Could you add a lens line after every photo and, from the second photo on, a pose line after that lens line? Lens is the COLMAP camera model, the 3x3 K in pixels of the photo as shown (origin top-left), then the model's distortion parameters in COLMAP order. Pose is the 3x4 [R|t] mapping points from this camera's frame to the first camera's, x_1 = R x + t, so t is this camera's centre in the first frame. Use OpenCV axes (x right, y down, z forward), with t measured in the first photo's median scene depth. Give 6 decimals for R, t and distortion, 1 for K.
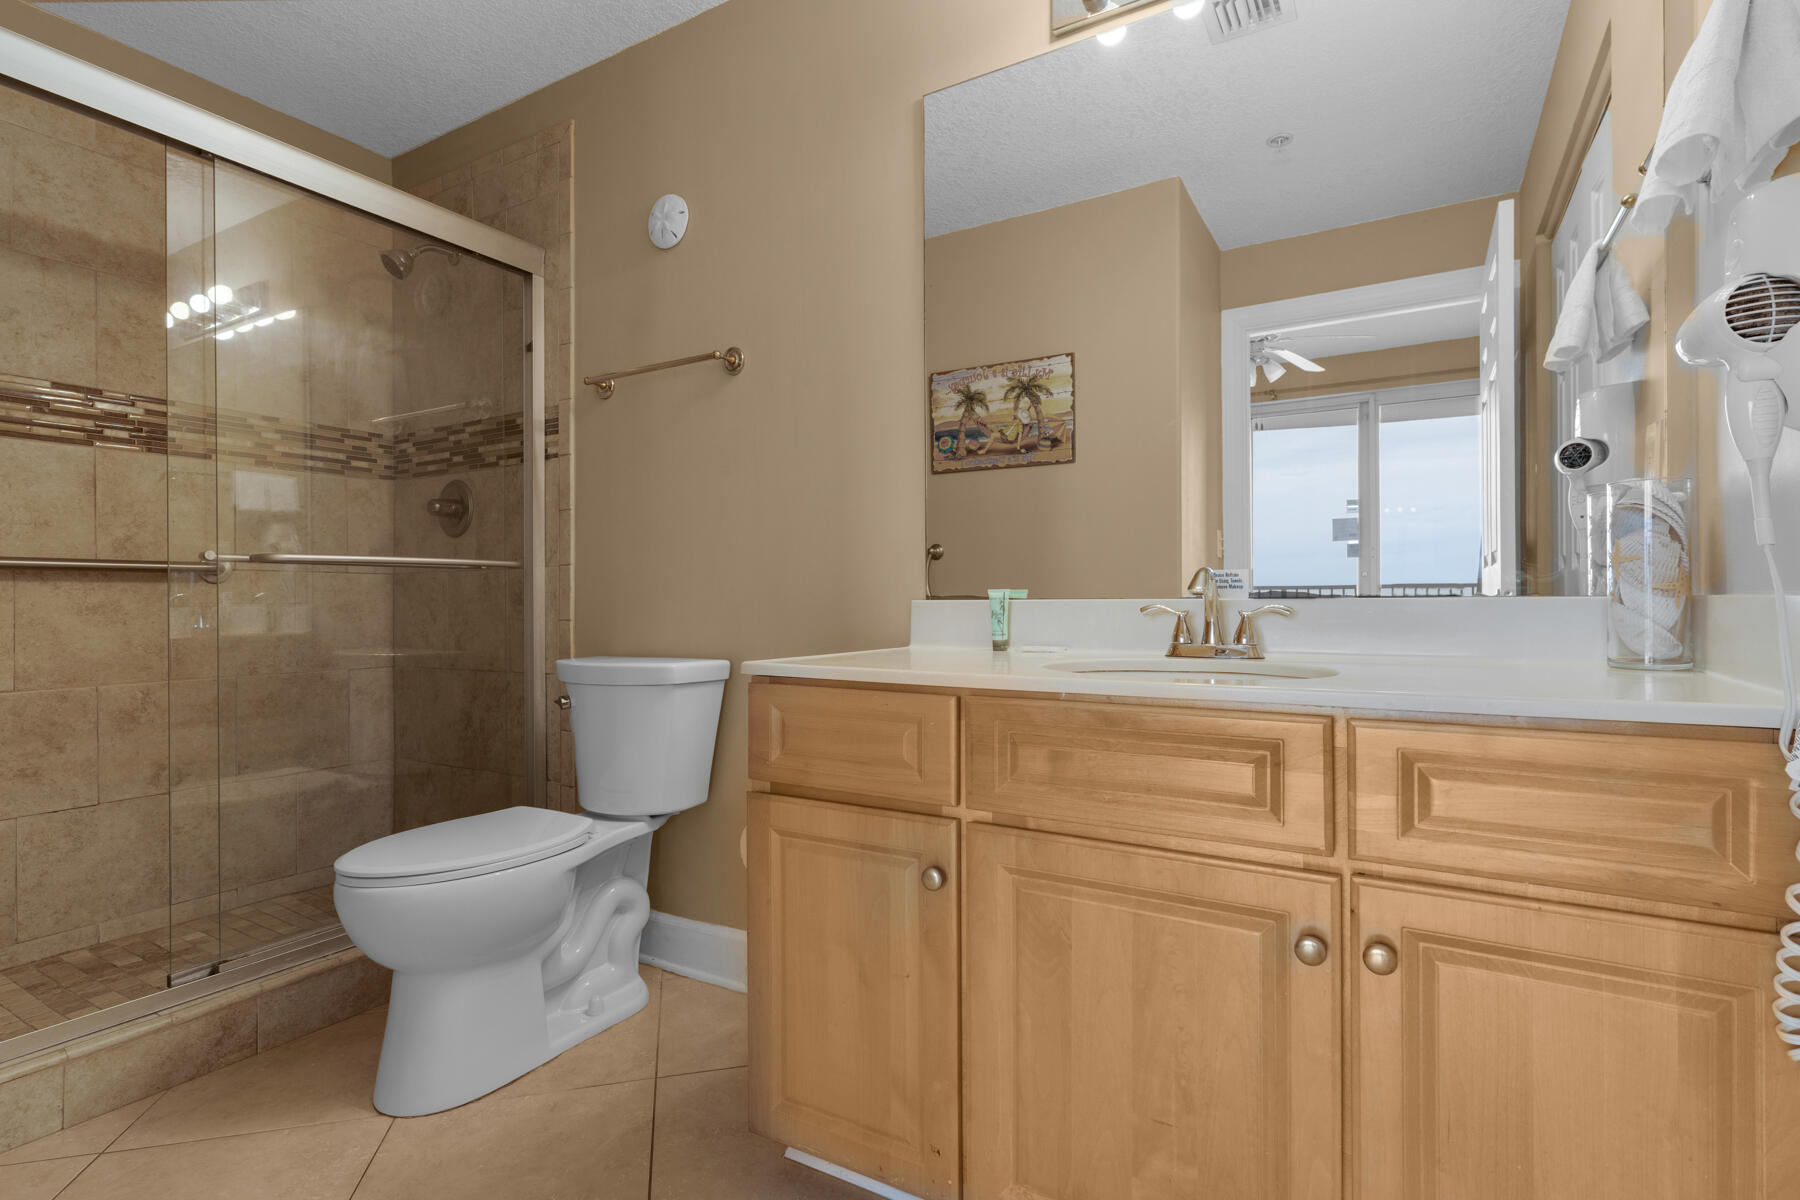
lens RADIAL K [[861.2, 0, 900.0], [0, 861.2, 600.0], [0, 0, 1]] dist [0.001533, 0.000339]
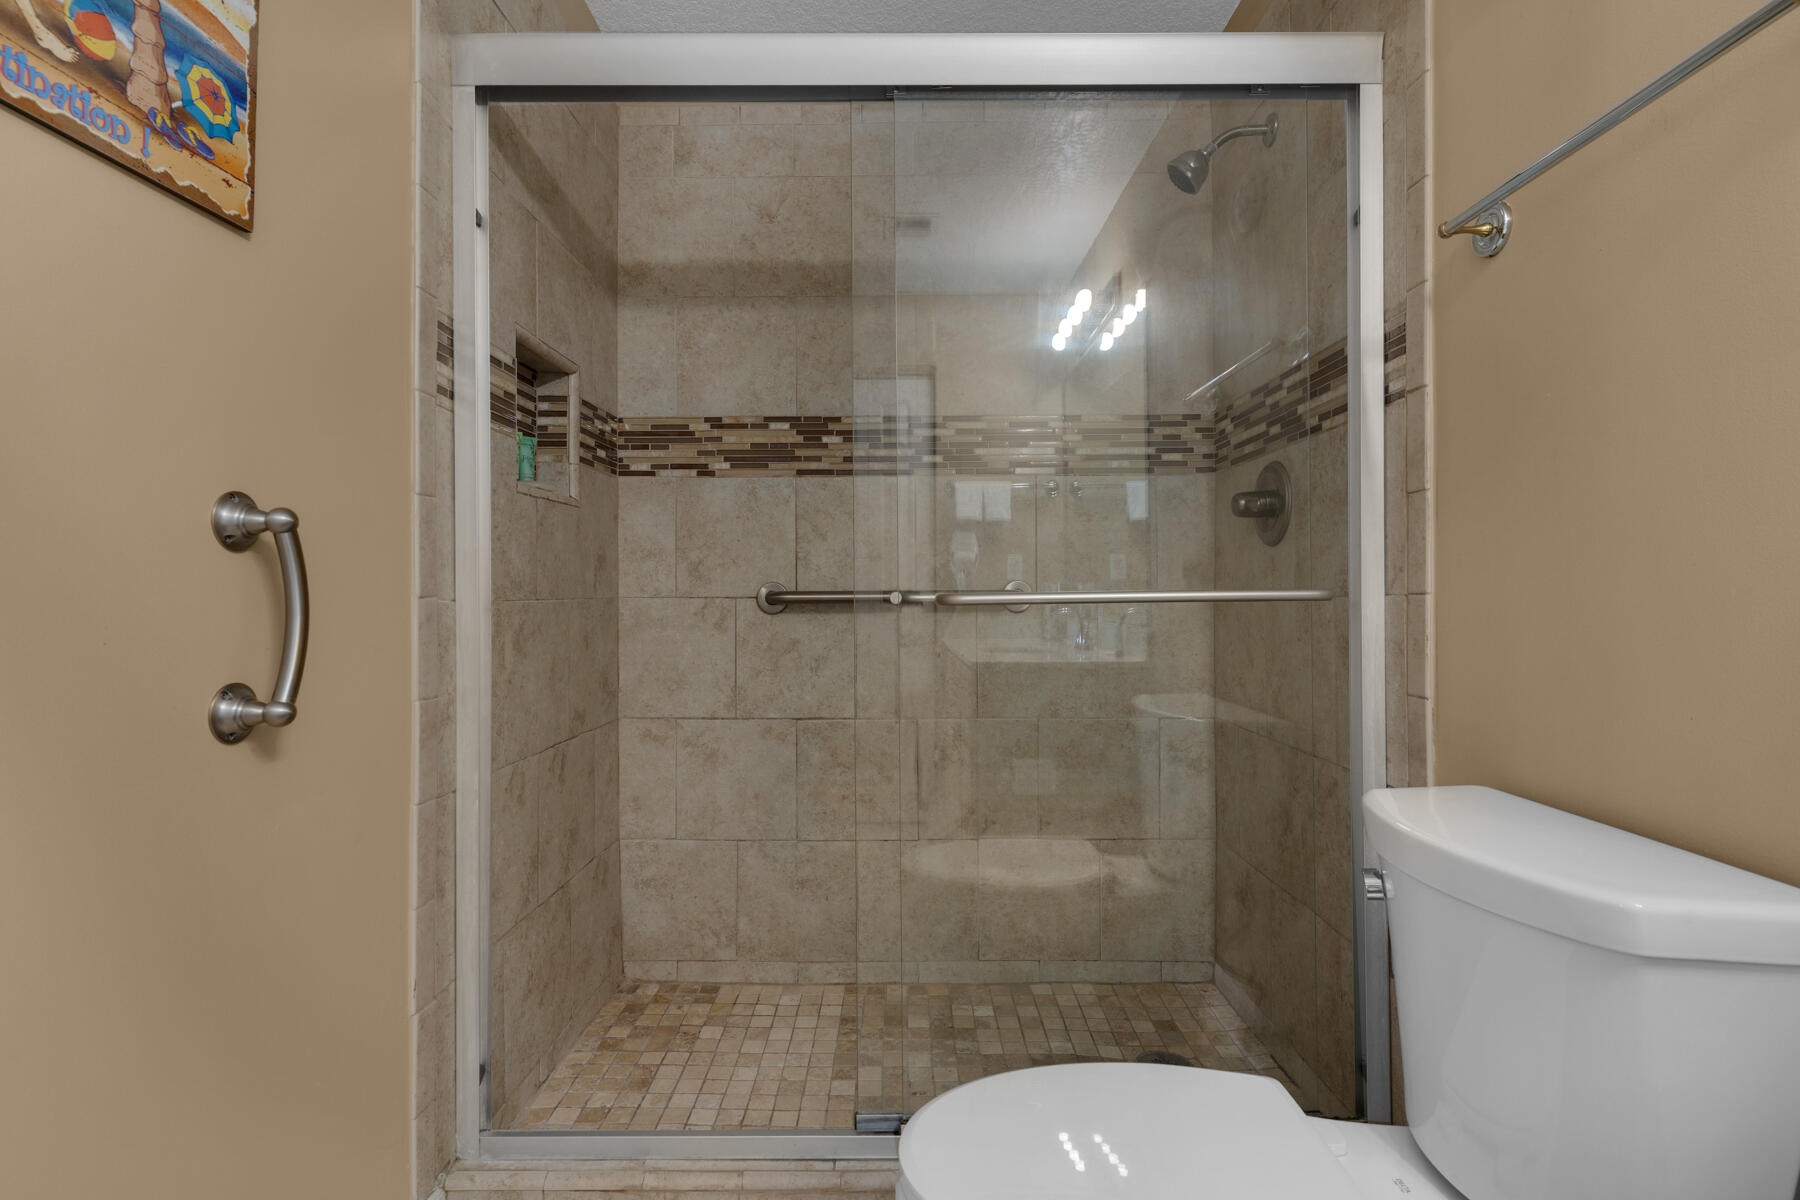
lens RADIAL K [[860.9, 0, 899.6], [0, 860.9, 587.7], [0, 0, 1]] dist [0.001503, -0.000169]
pose [[0.504092, -0.001757, -0.863648, -0.091343], [0.003726, 0.999993, 0.000140, -0.048025], [0.863642, -0.003288, 0.504095, 0.472114]]
